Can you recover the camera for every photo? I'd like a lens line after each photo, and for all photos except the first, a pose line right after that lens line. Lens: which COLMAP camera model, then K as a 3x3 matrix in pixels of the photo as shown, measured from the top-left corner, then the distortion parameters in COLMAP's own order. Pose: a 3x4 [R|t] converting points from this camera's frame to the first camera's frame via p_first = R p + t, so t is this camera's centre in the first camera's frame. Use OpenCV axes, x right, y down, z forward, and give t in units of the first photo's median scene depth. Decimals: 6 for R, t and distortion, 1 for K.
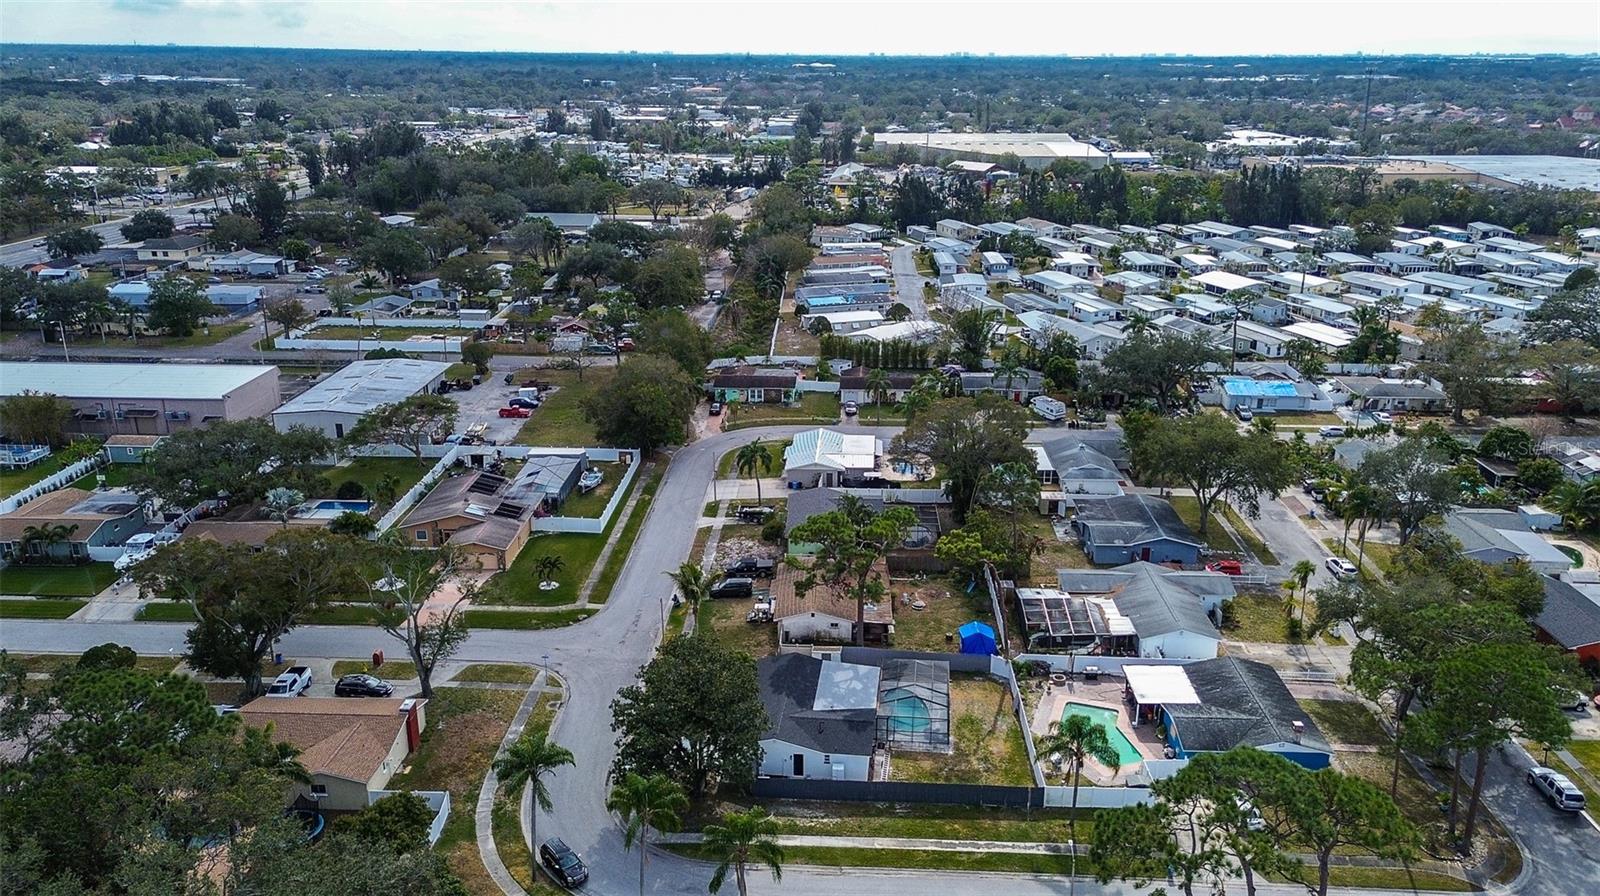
lens RADIAL K [[1163.3, 0, 807.5], [0, 1163.3, 447.0], [0, 0, 1]] dist [0.049714, -0.000341]
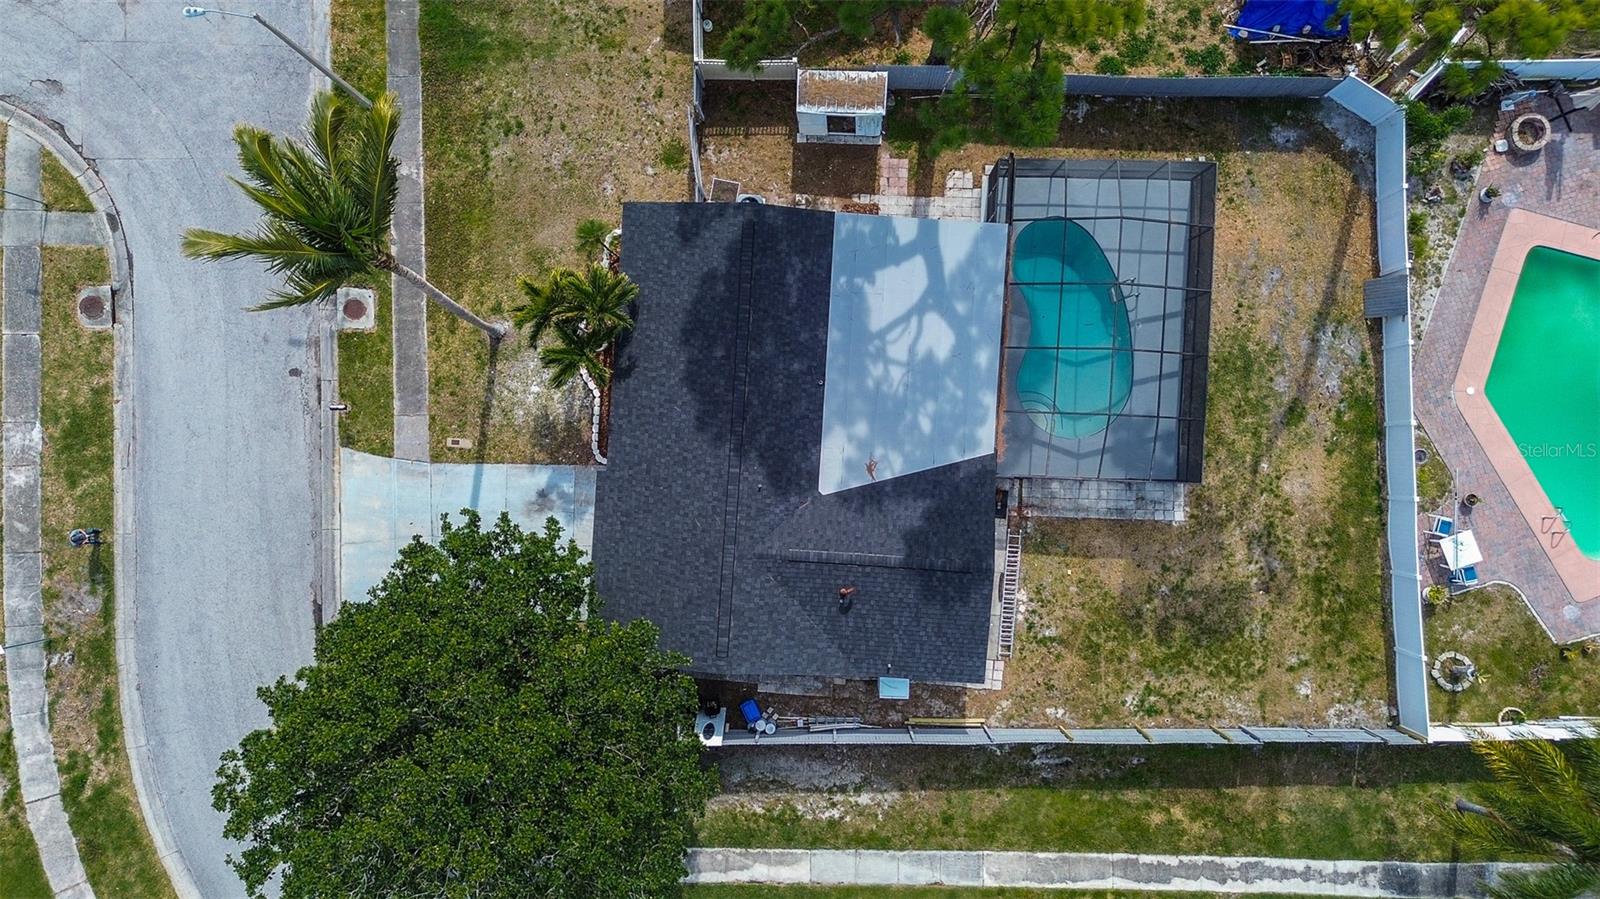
lens RADIAL K [[1163.3, 0, 807.5], [0, 1163.3, 448.5], [0, 0, 1]] dist [0.049714, -0.000341]
pose [[0.998143, -0.057510, -0.020067, 0.009863], [0.038688, 0.344131, 0.938124, -0.108917], [-0.047046, -0.937159, 0.345717, 0.880847]]
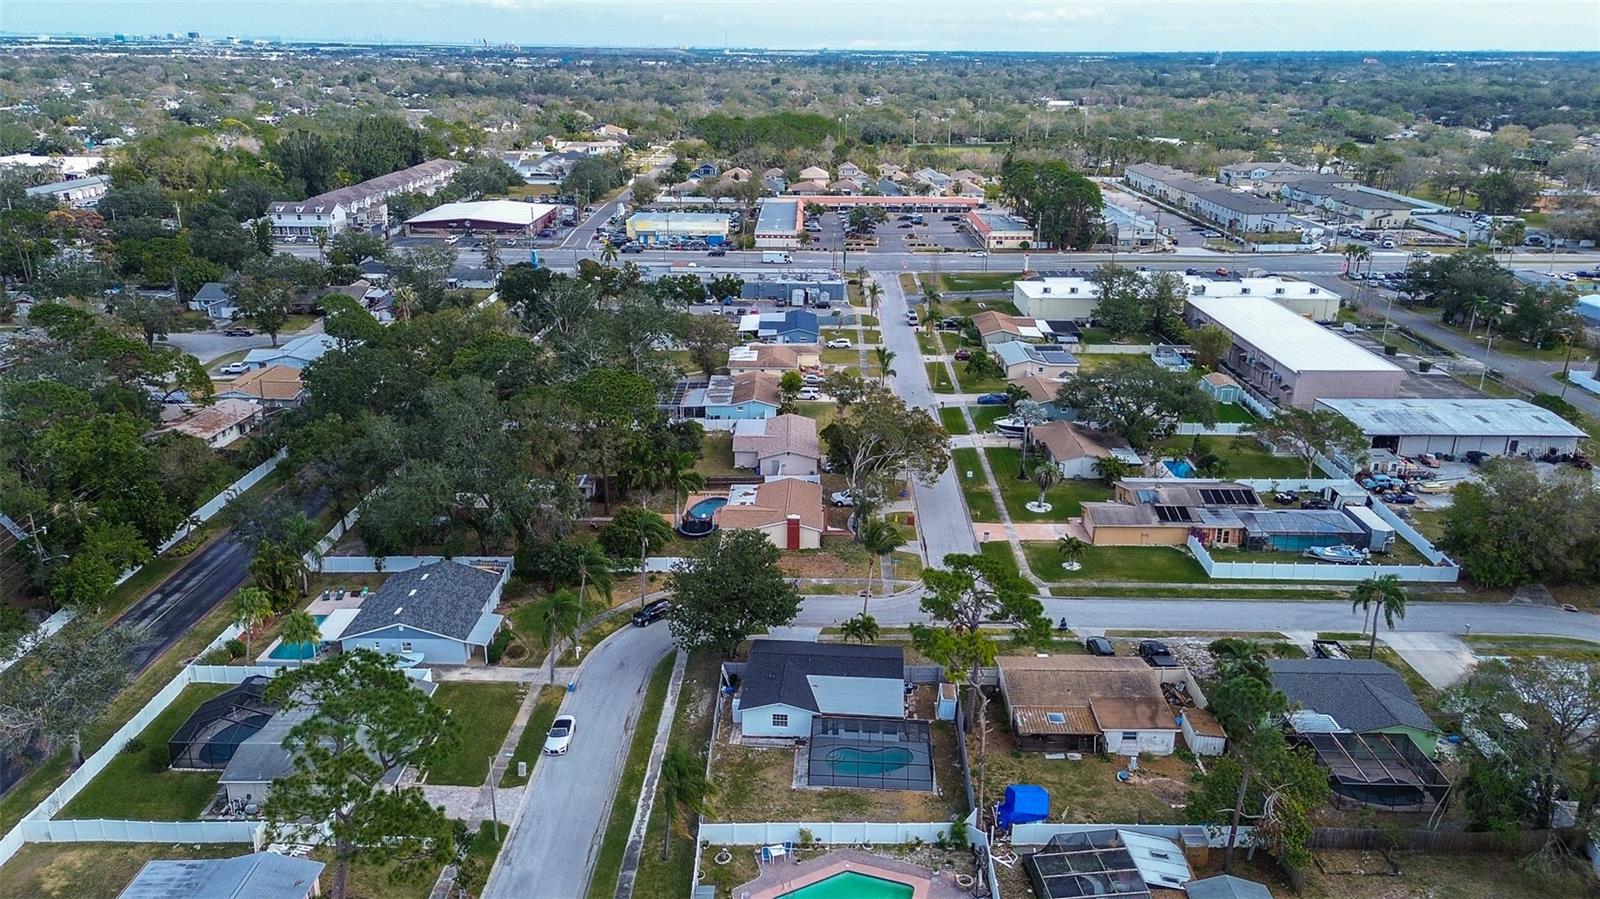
lens RADIAL K [[1163.3, 0, 807.5], [0, 1163.3, 448.5], [0, 0, 1]] dist [0.049714, -0.000341]
pose [[0.041156, 0.326386, -0.944340, 0.899581], [-0.334176, 0.895207, 0.294841, -0.253382], [0.941612, 0.303442, 0.145913, 0.779969]]
